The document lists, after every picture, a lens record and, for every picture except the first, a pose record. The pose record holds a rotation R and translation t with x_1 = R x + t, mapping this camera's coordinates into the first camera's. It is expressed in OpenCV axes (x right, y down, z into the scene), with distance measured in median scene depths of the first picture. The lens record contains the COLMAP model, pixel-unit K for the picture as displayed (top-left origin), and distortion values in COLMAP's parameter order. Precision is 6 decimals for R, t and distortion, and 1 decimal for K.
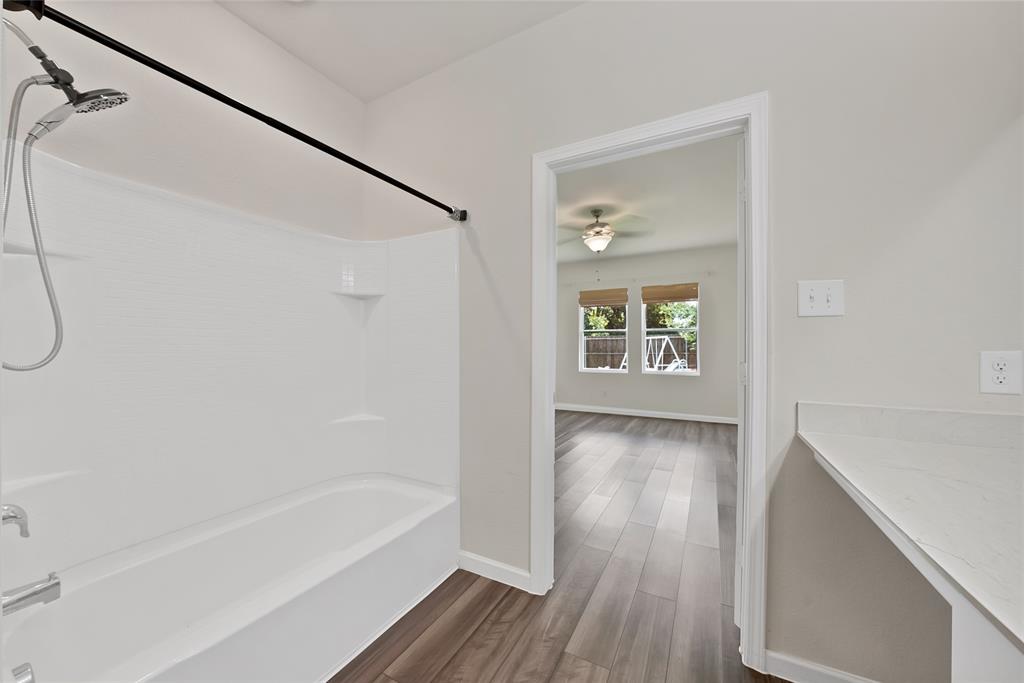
lens RADIAL K [[371.9, 0, 508.8], [0, 371.9, 344.7], [0, 0, 1]] dist [-0.002156, -0.000080]
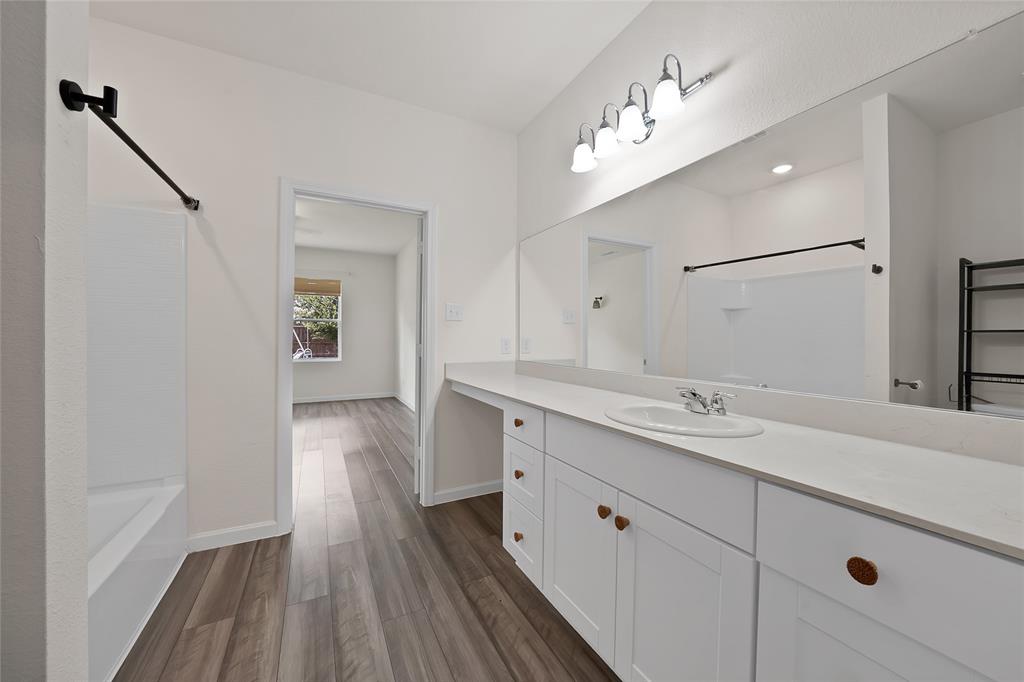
lens RADIAL K [[371.9, 0, 513.8], [0, 371.9, 338.5], [0, 0, 1]] dist [-0.002156, -0.000080]
pose [[0.555242, -0.008598, 0.831644, -0.180811], [-0.000167, 0.999945, 0.010449, 0.002417], [-0.831689, -0.005940, 0.555210, -0.109567]]
